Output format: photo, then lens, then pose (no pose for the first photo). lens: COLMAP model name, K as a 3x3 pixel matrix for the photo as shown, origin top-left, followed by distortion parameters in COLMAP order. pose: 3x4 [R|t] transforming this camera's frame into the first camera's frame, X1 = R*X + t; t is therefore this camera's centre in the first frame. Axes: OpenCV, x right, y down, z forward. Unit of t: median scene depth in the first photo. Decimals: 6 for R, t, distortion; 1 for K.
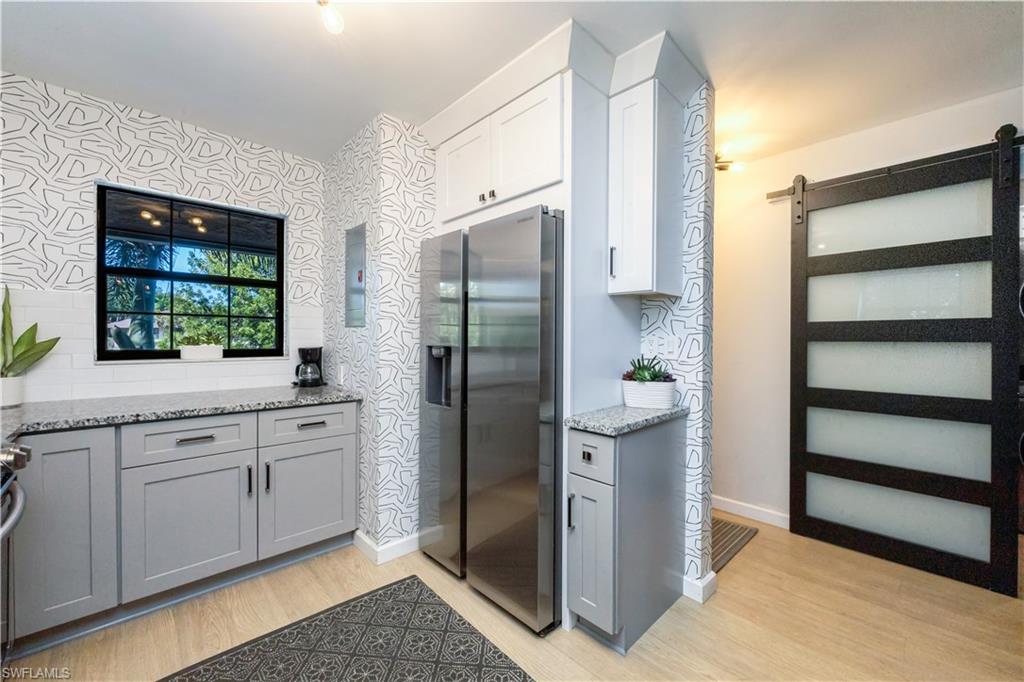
lens RADIAL K [[407.4, 0, 511.7], [0, 407.4, 338.0], [0, 0, 1]] dist [-0.003279, -0.000228]
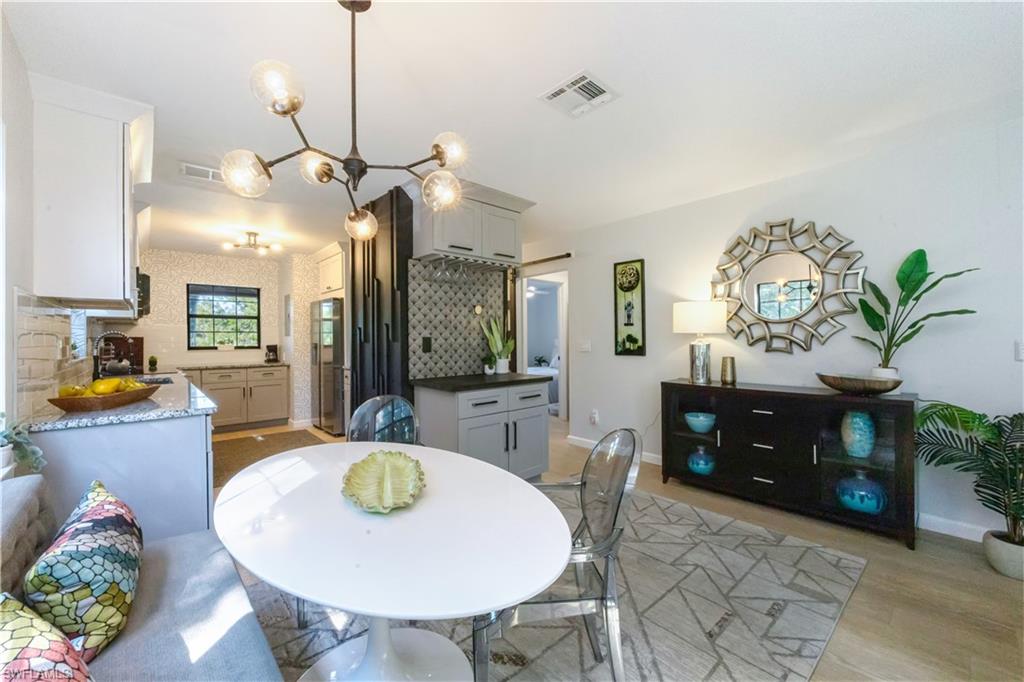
lens RADIAL K [[407.4, 0, 511.7], [0, 407.4, 338.0], [0, 0, 1]] dist [-0.003279, -0.000228]
pose [[0.999651, -0.012100, -0.023463, 1.107227], [0.012118, 0.999926, 0.000635, -0.002411], [0.023453, -0.000920, 0.999725, -1.533252]]
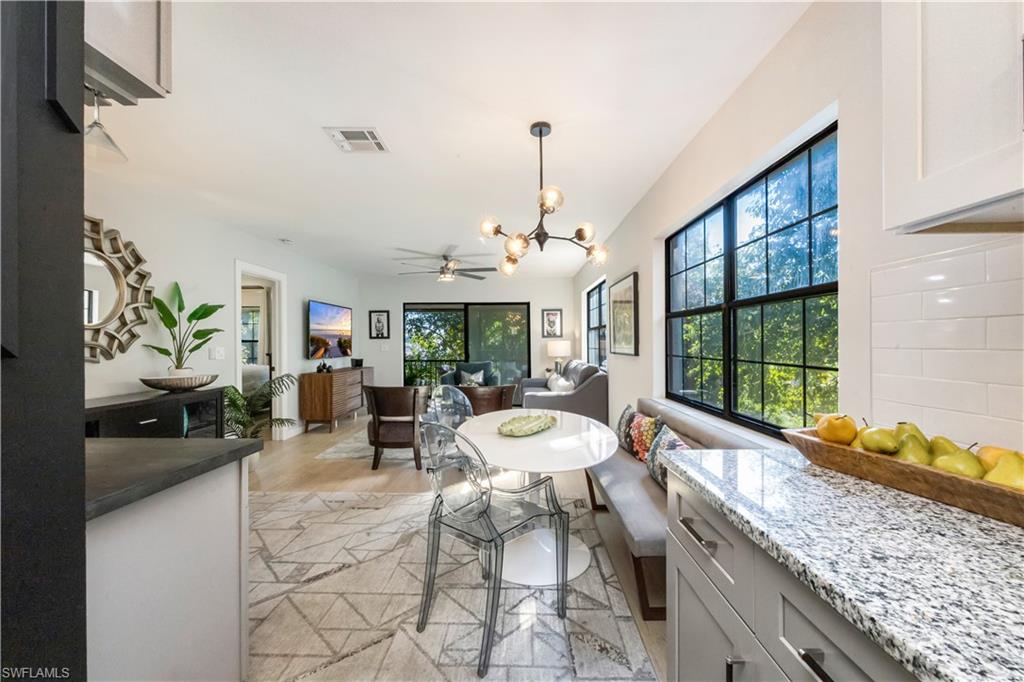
lens RADIAL K [[411.1, 0, 512.0], [0, 411.1, 341.0], [0, 0, 1]] dist [-0.004115, -0.000024]
pose [[-0.717993, 0.002517, 0.696046, 0.179382], [0.000242, 0.999994, -0.003366, -0.000413], [-0.696050, -0.002248, -0.717990, -0.104949]]
